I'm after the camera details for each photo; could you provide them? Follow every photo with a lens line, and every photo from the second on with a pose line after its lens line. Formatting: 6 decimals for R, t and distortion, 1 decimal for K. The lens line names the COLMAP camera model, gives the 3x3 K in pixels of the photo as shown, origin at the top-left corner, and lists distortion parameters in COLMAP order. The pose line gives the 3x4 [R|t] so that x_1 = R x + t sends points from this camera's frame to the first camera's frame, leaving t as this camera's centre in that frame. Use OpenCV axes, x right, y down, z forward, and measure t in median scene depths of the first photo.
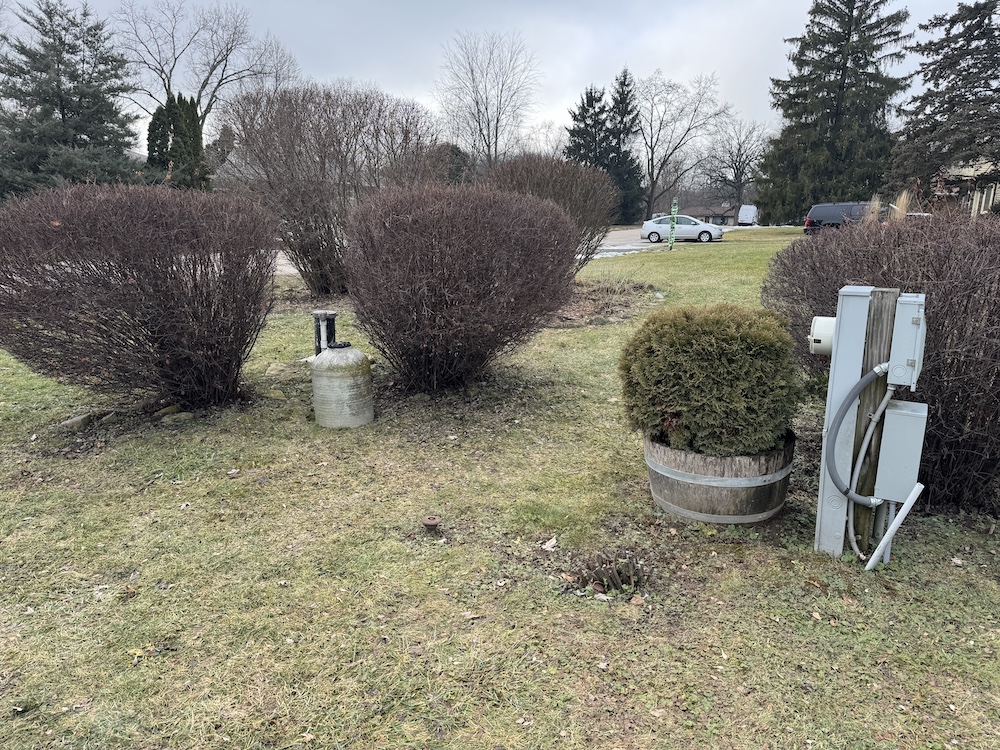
lens RADIAL K [[708.6, 0, 500.8], [0, 708.6, 375.4], [0, 0, 1]] dist [-0.004502, -0.001771]
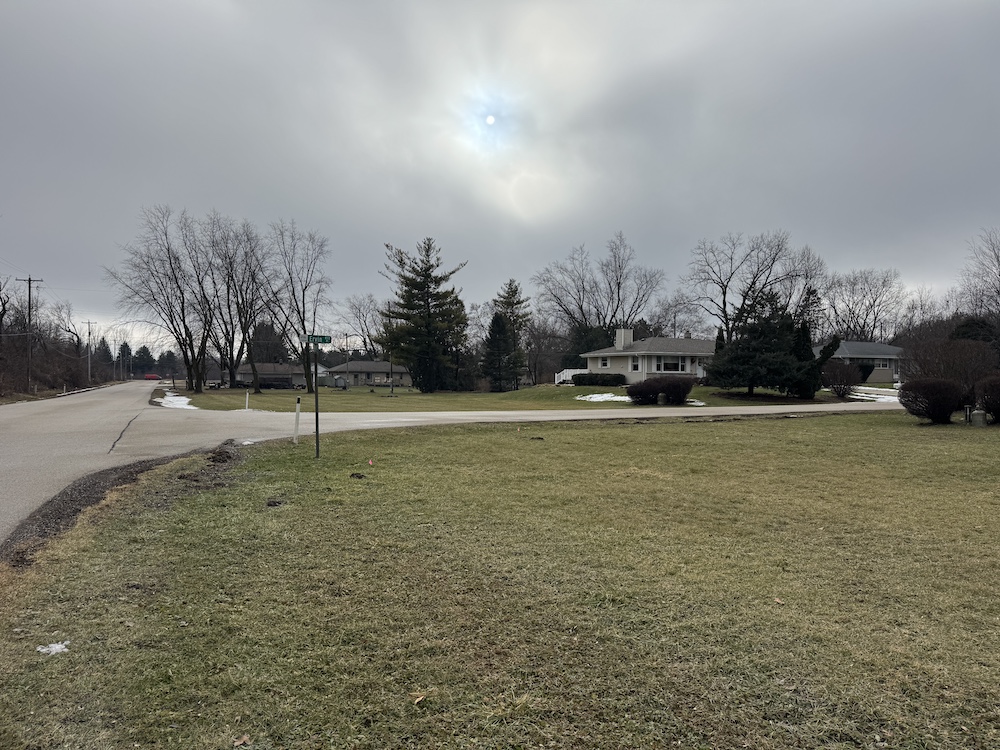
lens RADIAL K [[708.6, 0, 498.3], [0, 708.6, 377.0], [0, 0, 1]] dist [-0.004502, -0.001771]
pose [[0.785486, -0.038660, -0.617671, 0.018683], [-0.102967, 0.975973, -0.192029, 0.052983], [0.610254, 0.214436, 0.762632, -0.271106]]
